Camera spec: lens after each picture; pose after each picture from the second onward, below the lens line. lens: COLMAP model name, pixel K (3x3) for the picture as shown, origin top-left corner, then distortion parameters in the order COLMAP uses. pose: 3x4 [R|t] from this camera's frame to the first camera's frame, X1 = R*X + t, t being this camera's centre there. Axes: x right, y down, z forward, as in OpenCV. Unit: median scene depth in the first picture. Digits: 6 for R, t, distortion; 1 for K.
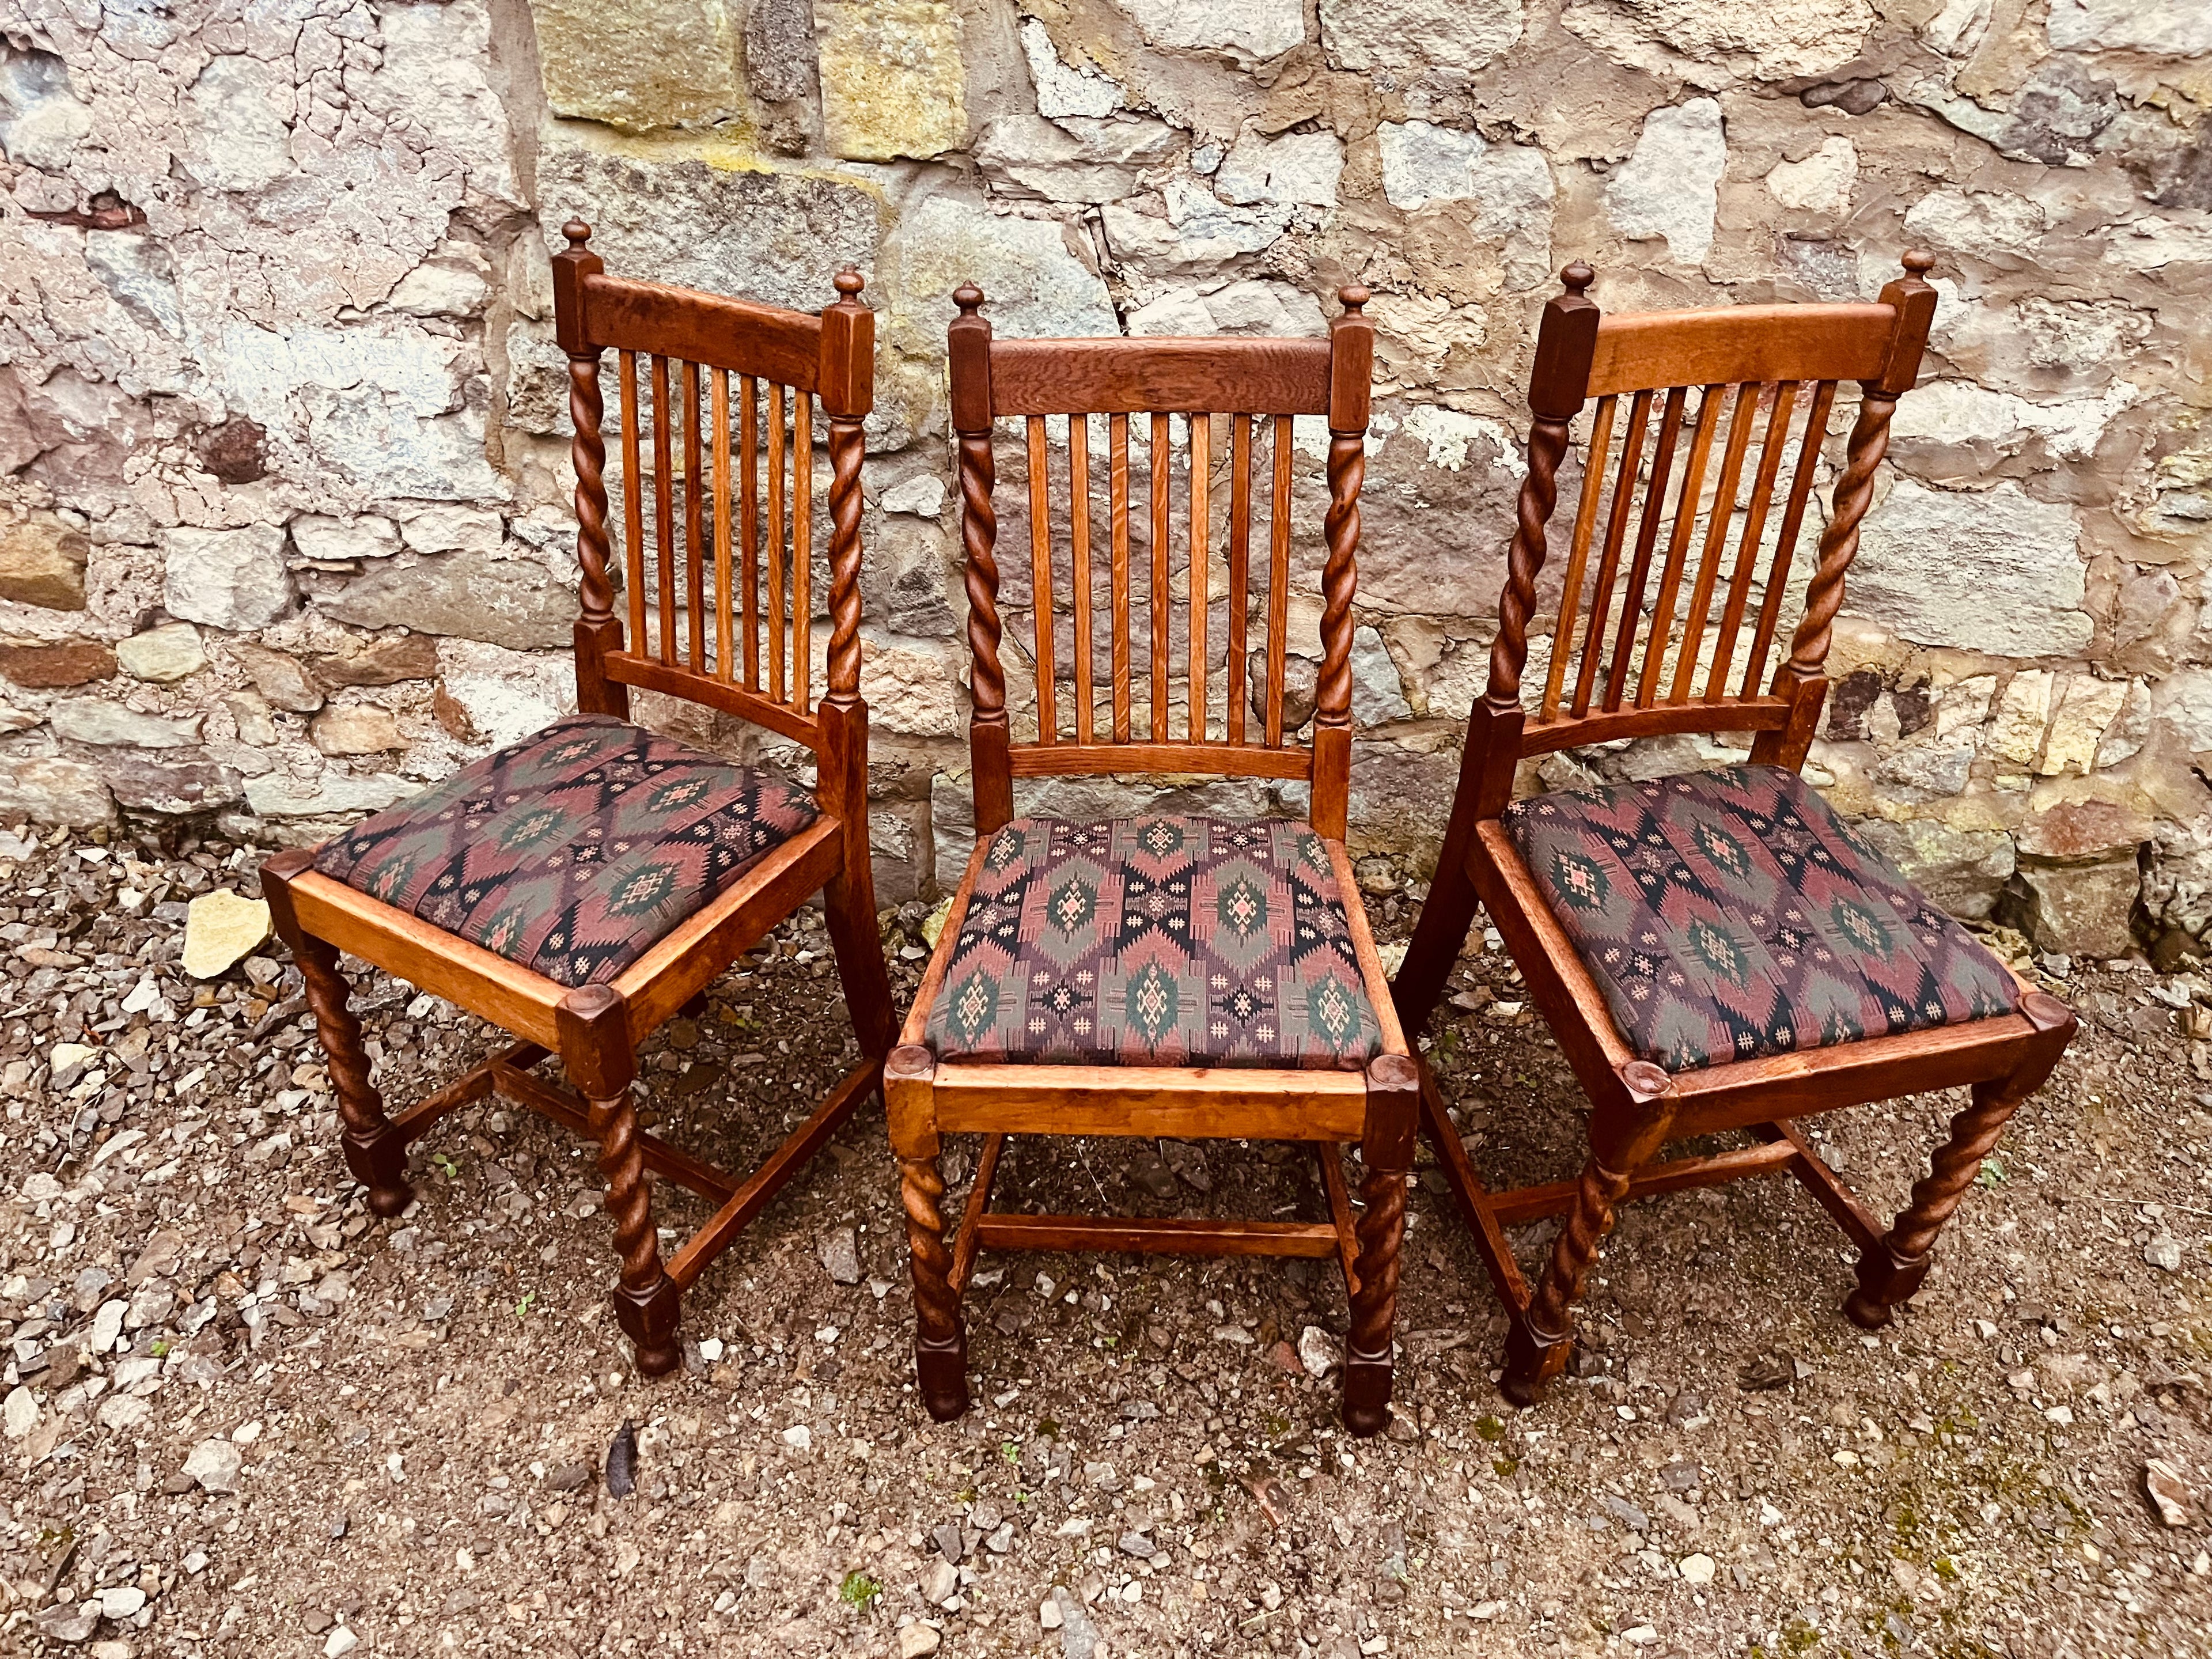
lens RADIAL K [[1680.8, 0, 1102.1], [0, 1680.8, 834.5], [0, 0, 1]] dist [0.063065, -0.093657]
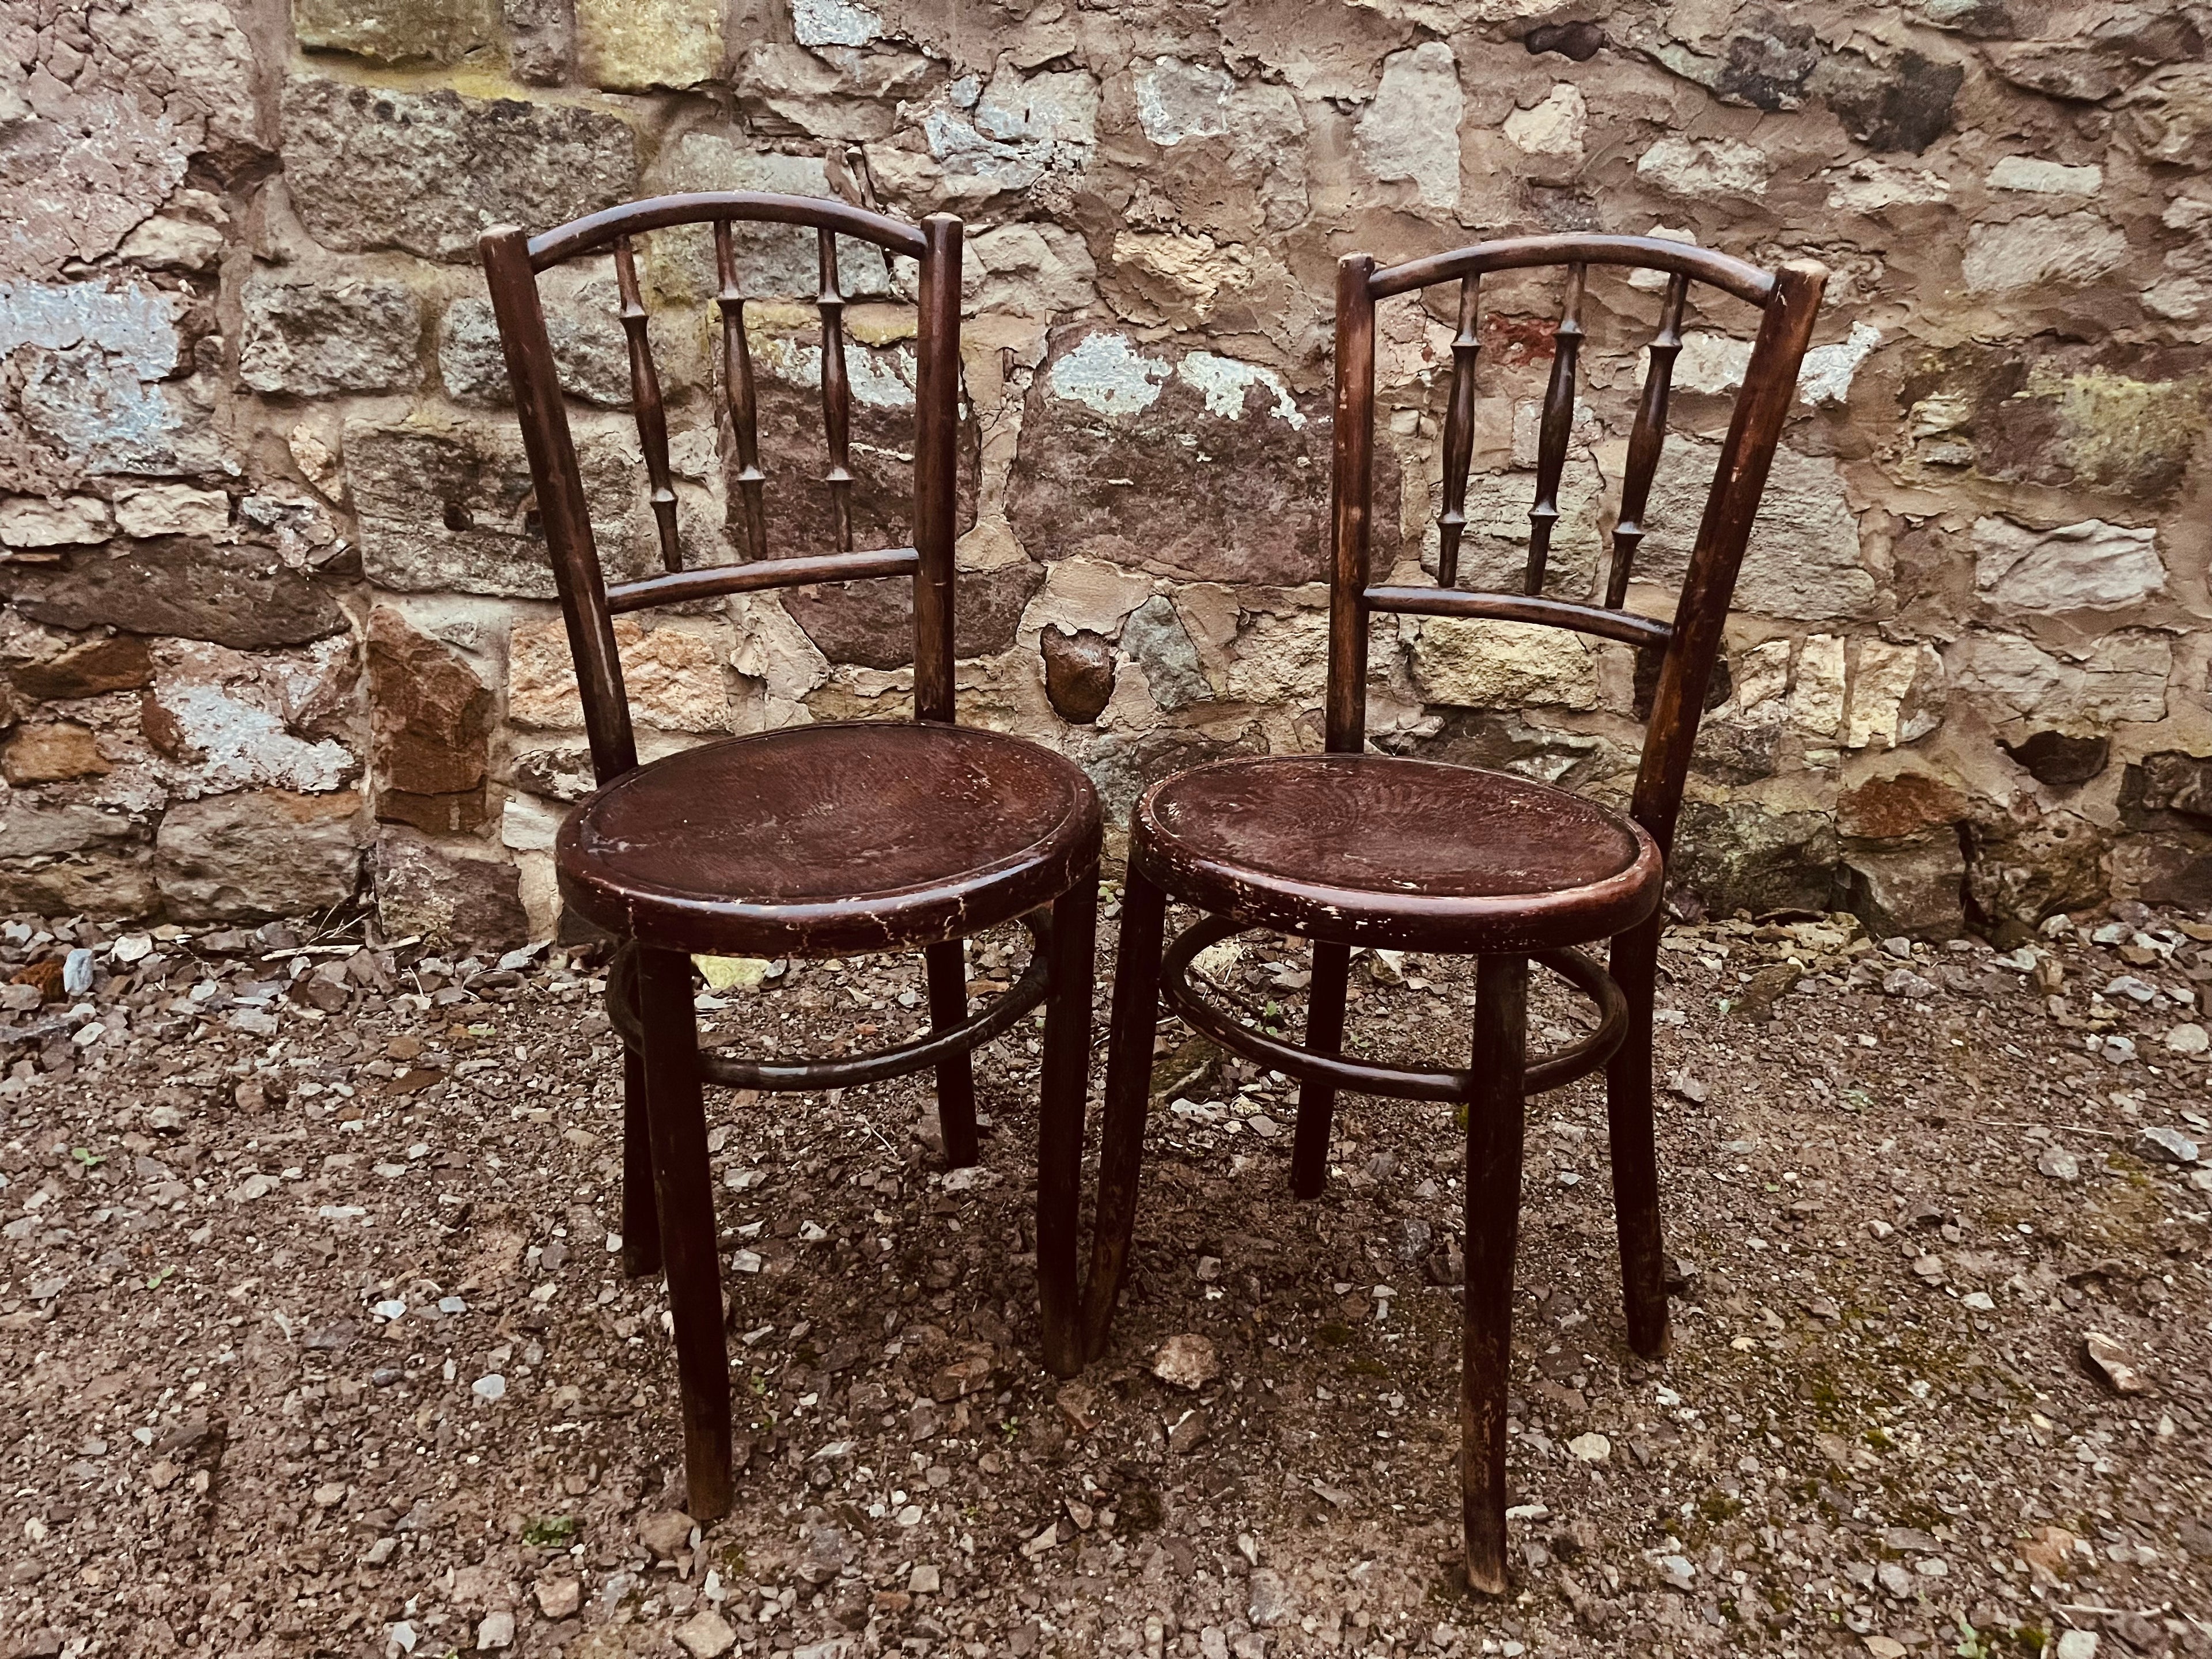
lens RADIAL K [[1680.8, 0, 1099.2], [0, 1680.8, 828.0], [0, 0, 1]] dist [0.063065, -0.093657]
pose [[0.995584, -0.027162, 0.089858, 0.035623], [0.048556, 0.968231, -0.245300, 0.260457], [-0.080341, 0.248580, 0.965274, 0.112869]]
